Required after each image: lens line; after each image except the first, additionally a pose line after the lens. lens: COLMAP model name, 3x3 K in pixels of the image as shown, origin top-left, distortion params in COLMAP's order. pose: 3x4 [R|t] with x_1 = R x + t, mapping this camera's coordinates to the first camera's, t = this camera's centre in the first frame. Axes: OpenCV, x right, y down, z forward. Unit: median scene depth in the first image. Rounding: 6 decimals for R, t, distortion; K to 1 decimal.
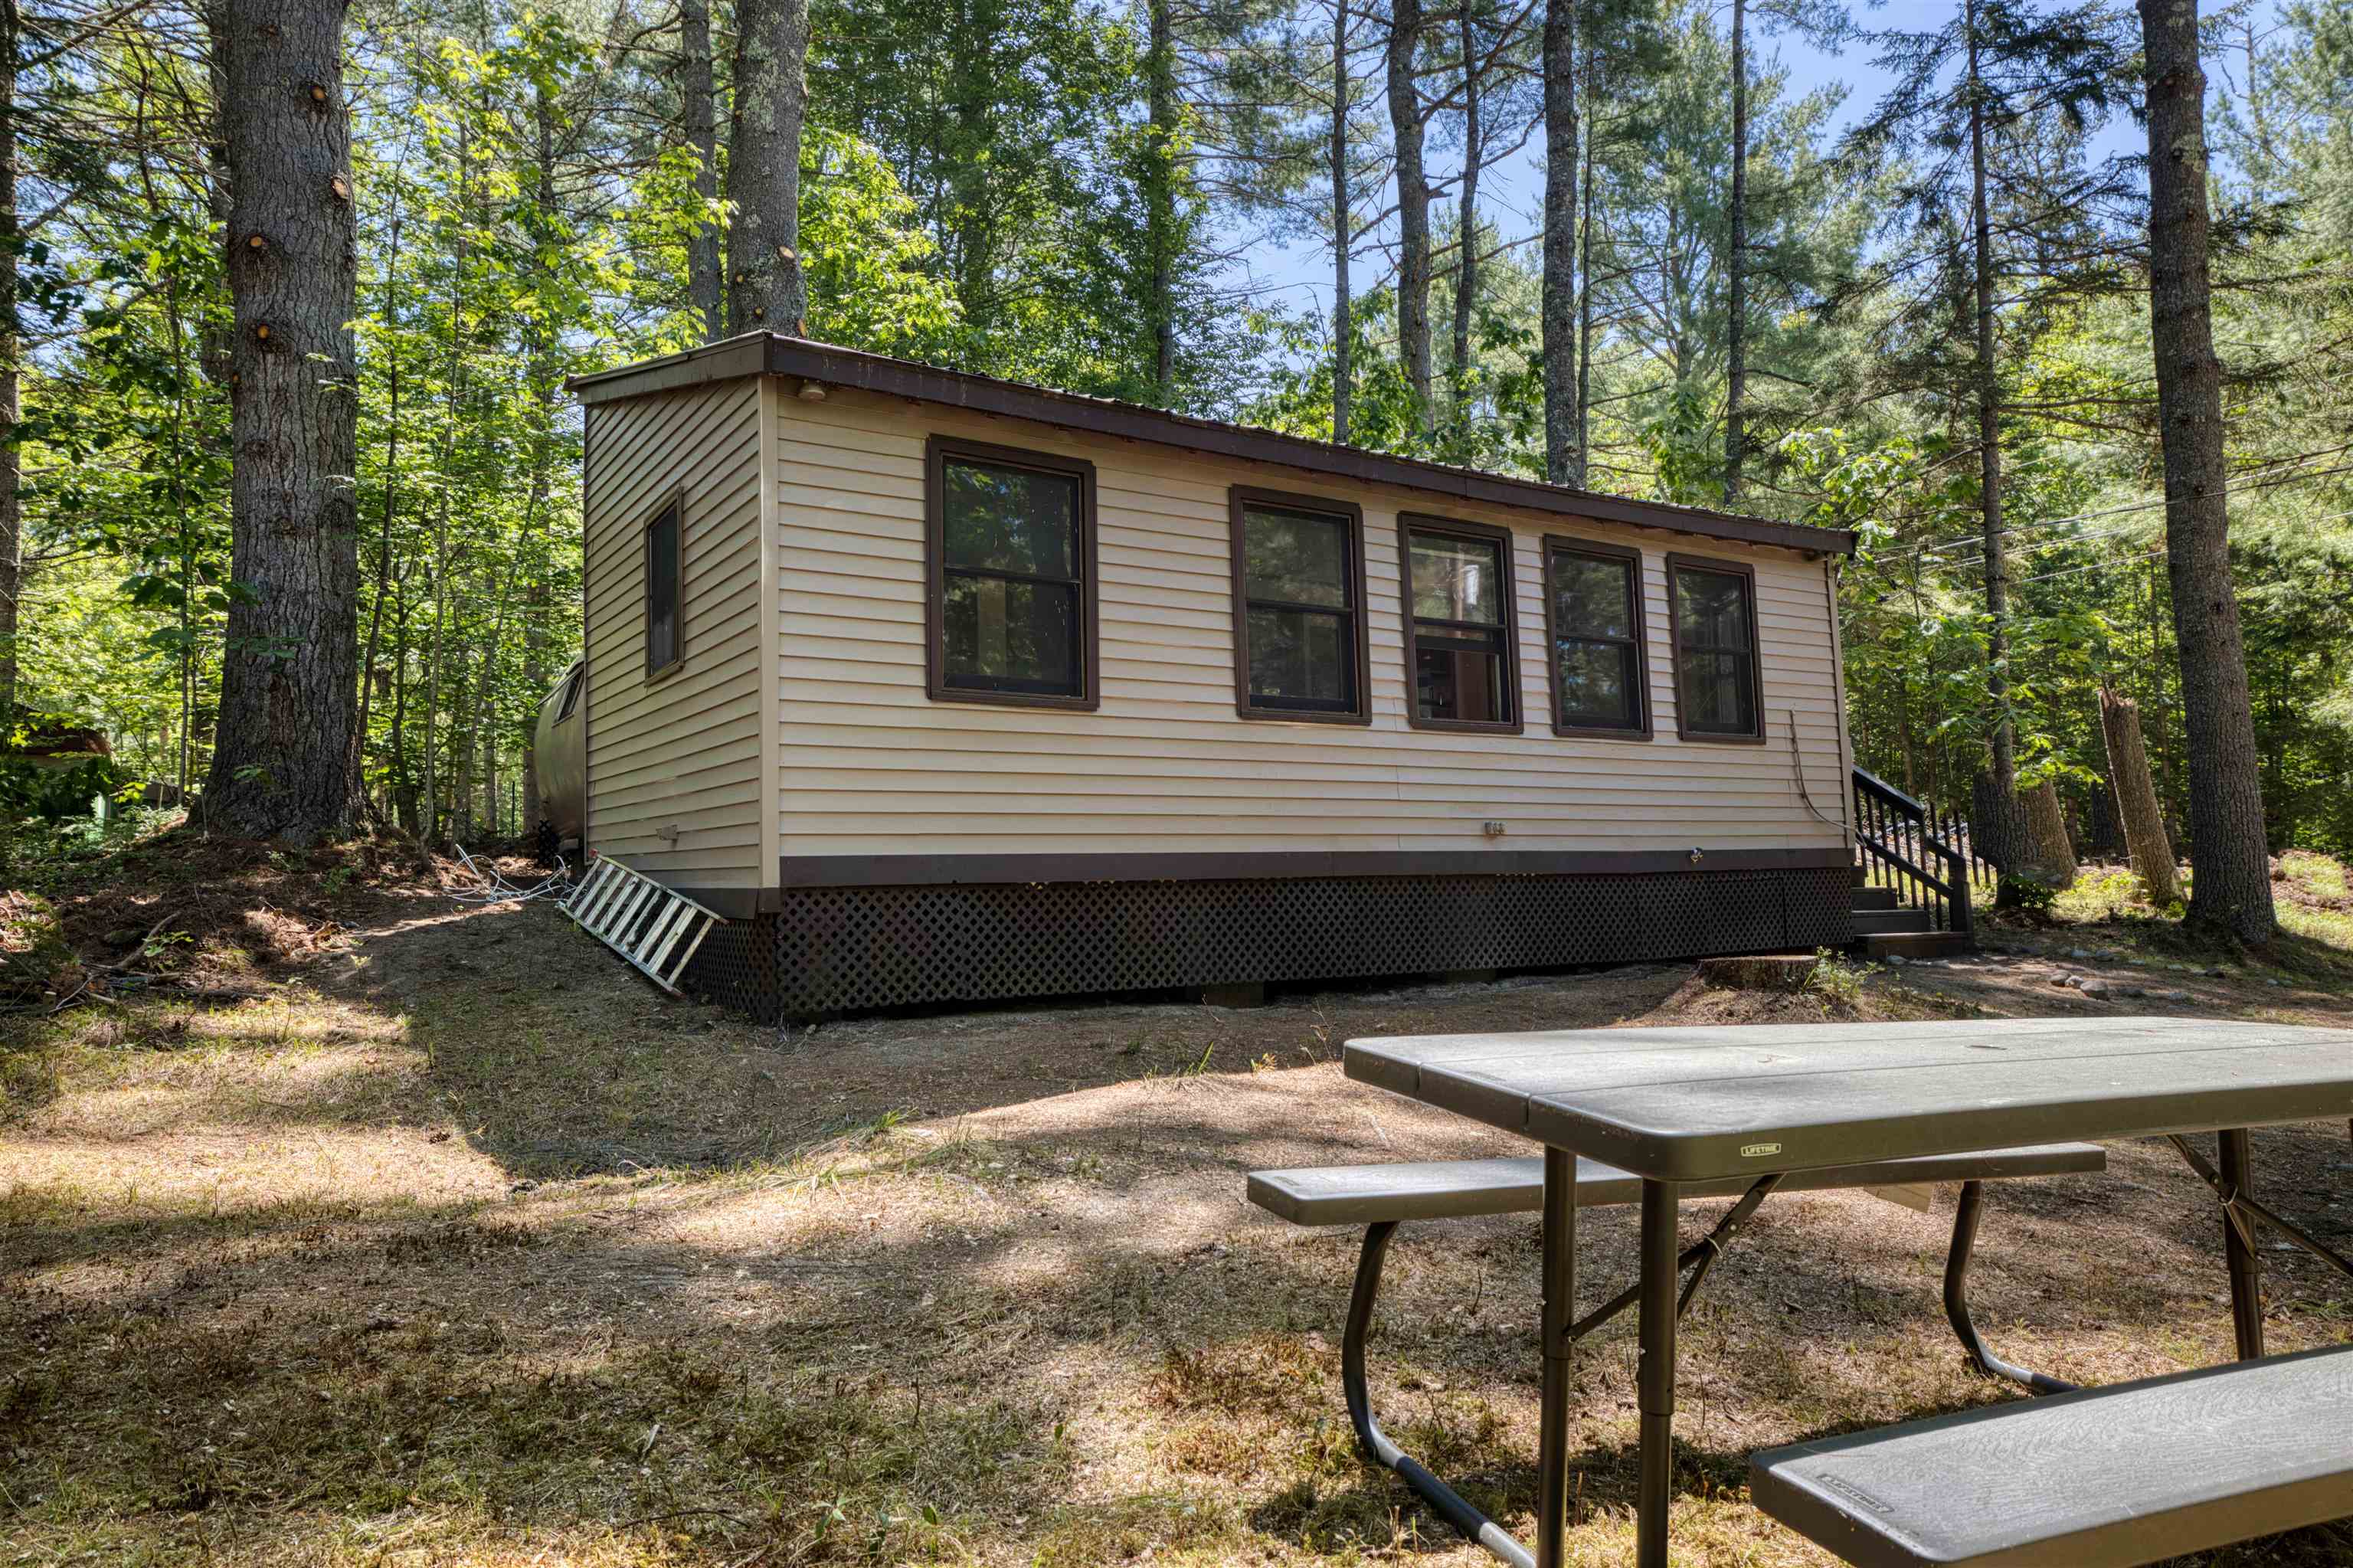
lens RADIAL K [[1503.9, 0, 1178.8], [0, 1503.9, 772.9], [0, 0, 1]] dist [-0.022134, 0.046167]
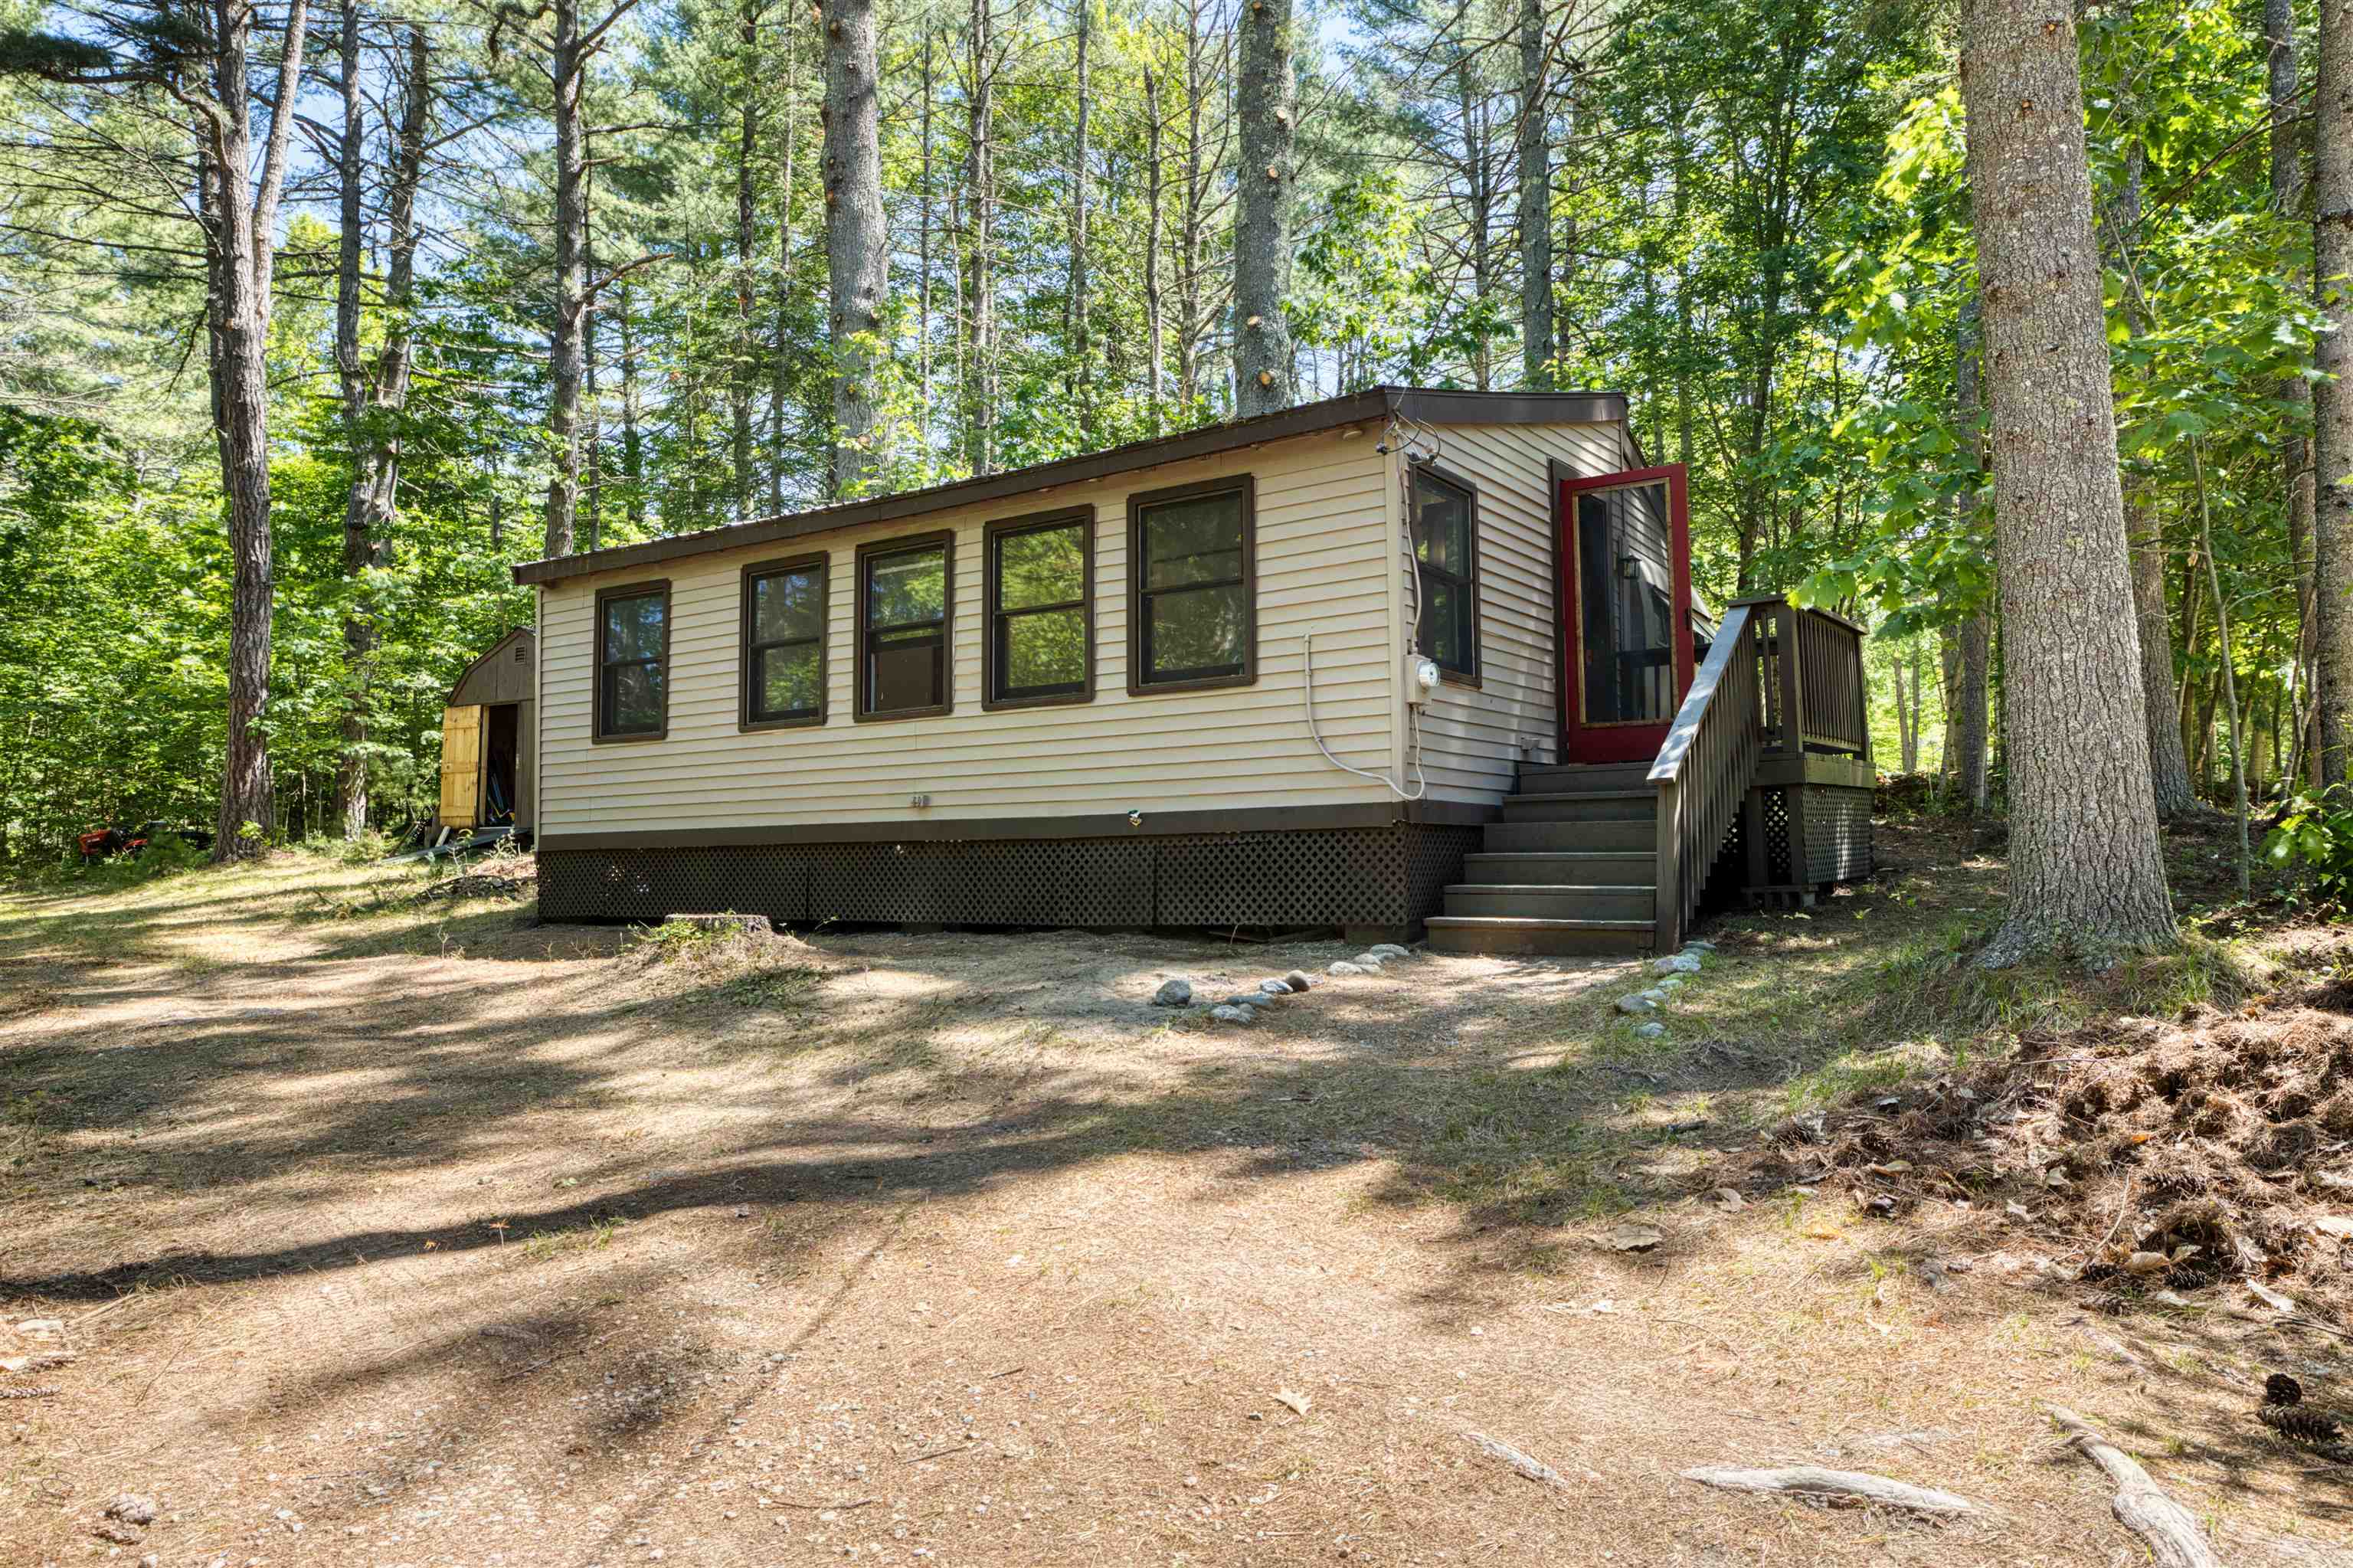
lens RADIAL K [[1503.9, 0, 1178.8], [0, 1503.9, 772.9], [0, 0, 1]] dist [-0.022134, 0.046167]
pose [[0.410013, -0.039310, -0.911232, 1.330881], [0.076810, 0.997010, -0.008449, 0.040334], [0.908840, -0.066527, 0.411806, 0.704677]]
